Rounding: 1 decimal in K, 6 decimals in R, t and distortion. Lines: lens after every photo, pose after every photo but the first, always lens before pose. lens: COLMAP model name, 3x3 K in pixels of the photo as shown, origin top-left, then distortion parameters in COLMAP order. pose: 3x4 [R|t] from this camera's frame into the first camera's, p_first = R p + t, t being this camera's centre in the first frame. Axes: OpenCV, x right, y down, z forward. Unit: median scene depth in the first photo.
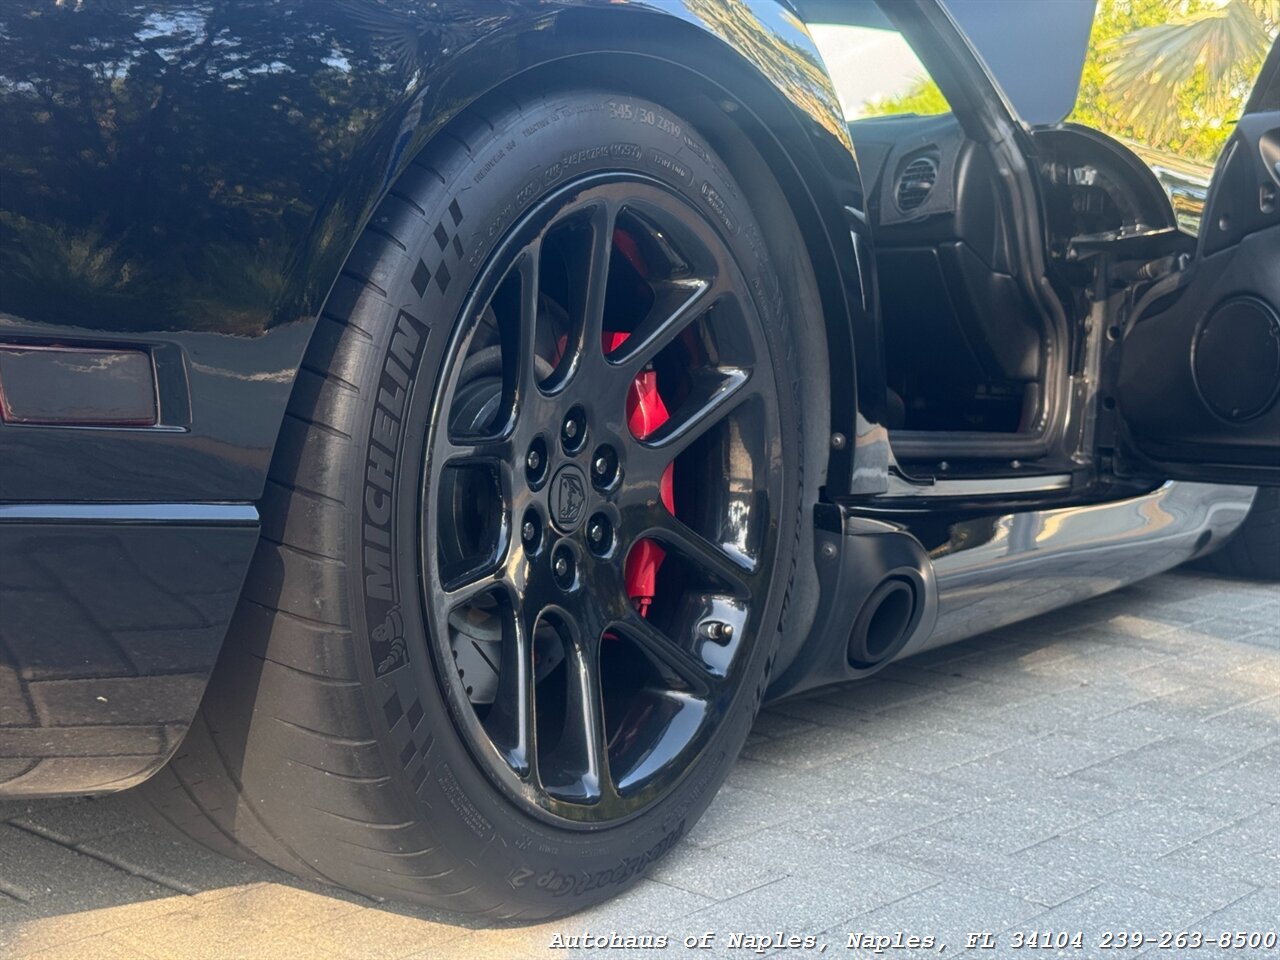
lens RADIAL K [[1780.4, 0, 640.0], [0, 1780.4, 480.0], [0, 0, 1]] dist [0.183166, -0.318302]
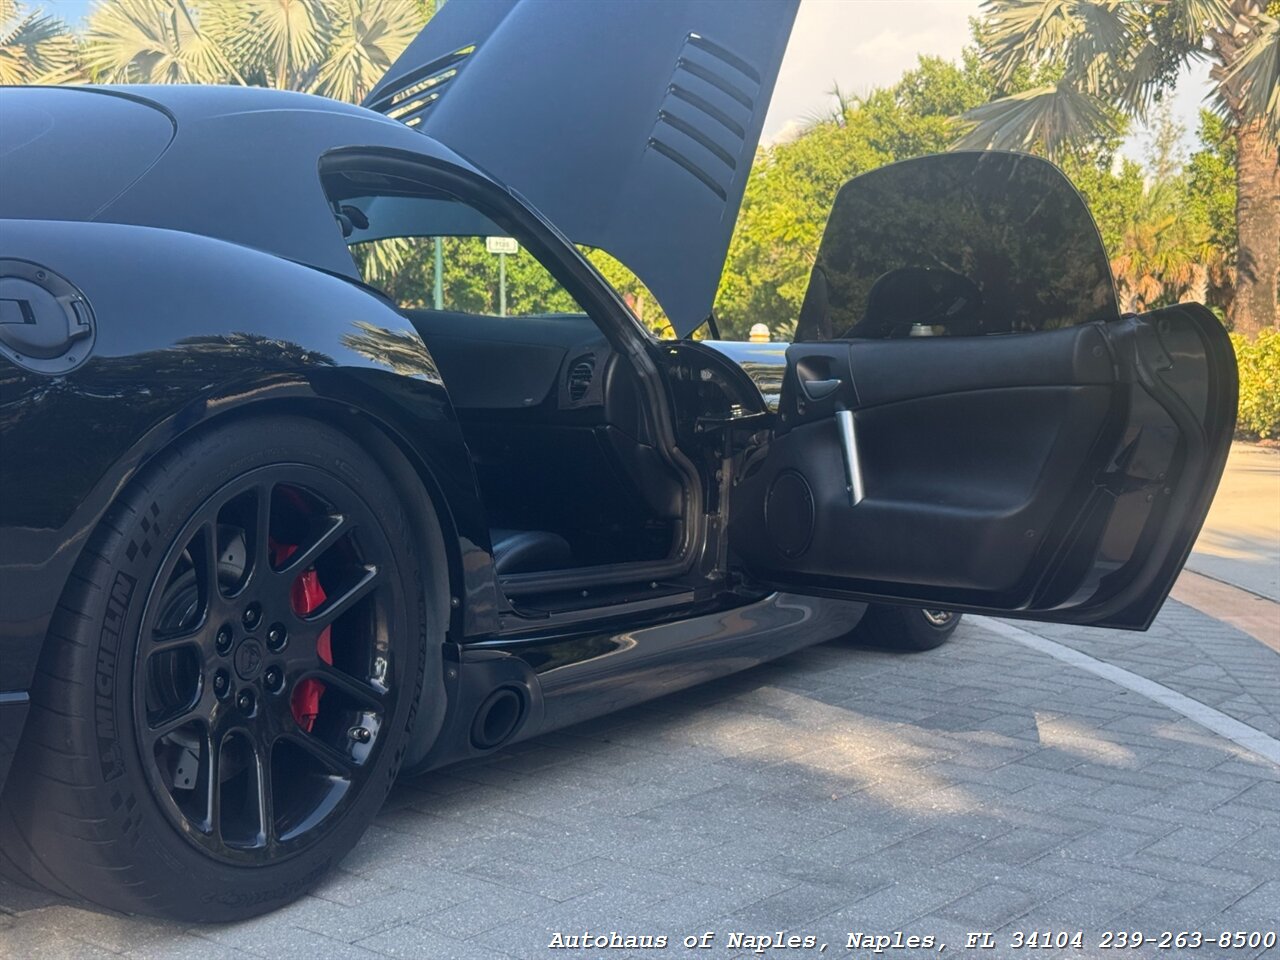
lens RADIAL K [[1773.7, 0, 667.8], [0, 1773.7, 477.9], [0, 0, 1]] dist [0.192478, -0.425662]
pose [[0.997821, -0.015296, 0.064188, 0.217107], [0.016399, 0.999726, -0.016692, -0.110589], [-0.063915, 0.017708, 0.997798, -0.591618]]
